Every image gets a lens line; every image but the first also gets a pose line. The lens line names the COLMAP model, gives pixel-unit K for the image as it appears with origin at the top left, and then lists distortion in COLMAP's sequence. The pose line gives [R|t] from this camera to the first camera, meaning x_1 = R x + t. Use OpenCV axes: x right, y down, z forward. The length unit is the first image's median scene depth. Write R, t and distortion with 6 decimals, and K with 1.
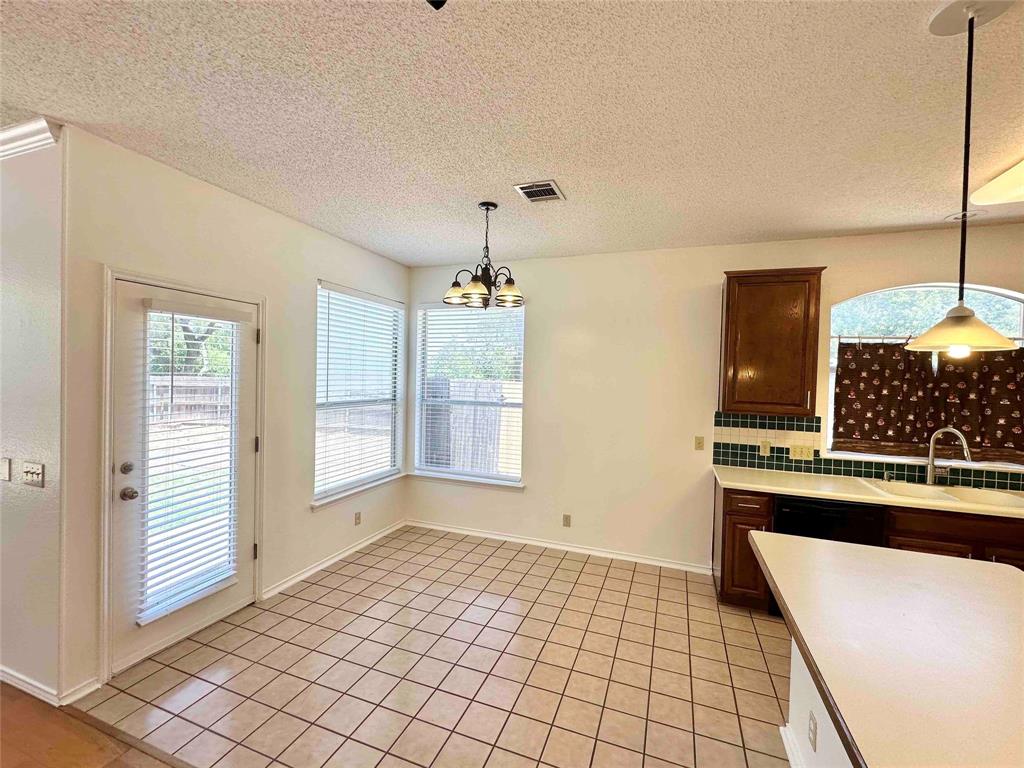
lens RADIAL K [[436.0, 0, 511.3], [0, 436.0, 383.7], [0, 0, 1]] dist [-0.001796, 0.000092]
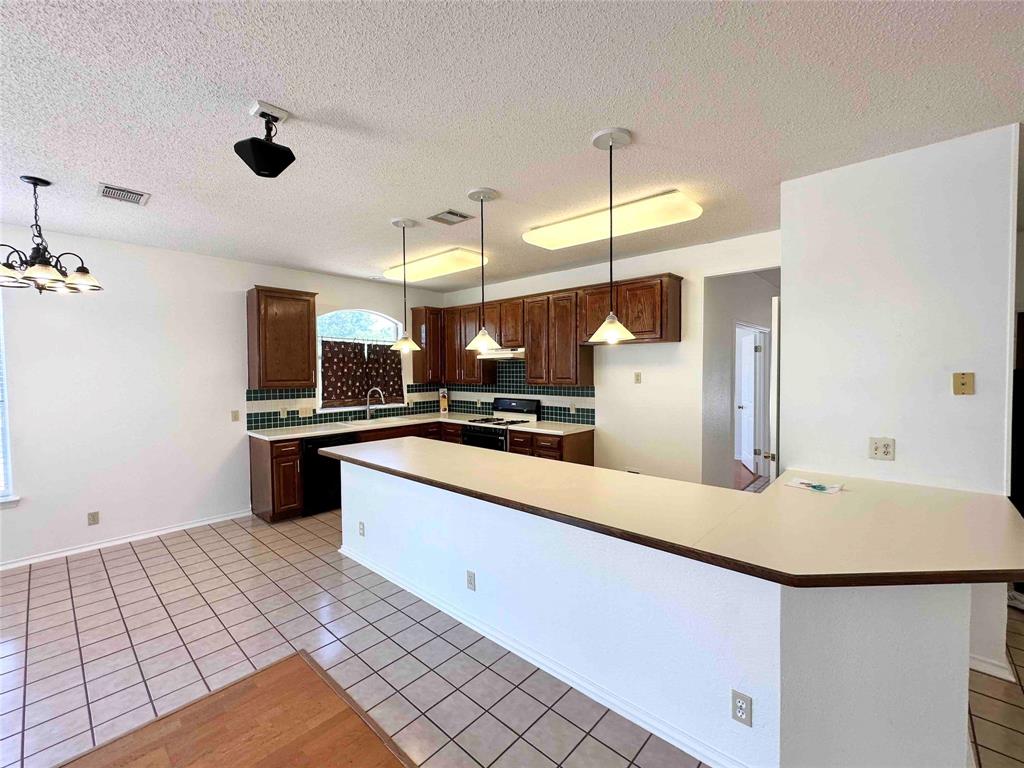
lens RADIAL K [[436.0, 0, 509.8], [0, 436.0, 381.8], [0, 0, 1]] dist [-0.001796, 0.000092]
pose [[0.374321, -0.054229, 0.925712, -0.483737], [0.033179, 0.998433, 0.045073, 0.008216], [-0.926705, 0.013842, 0.375534, -0.237125]]
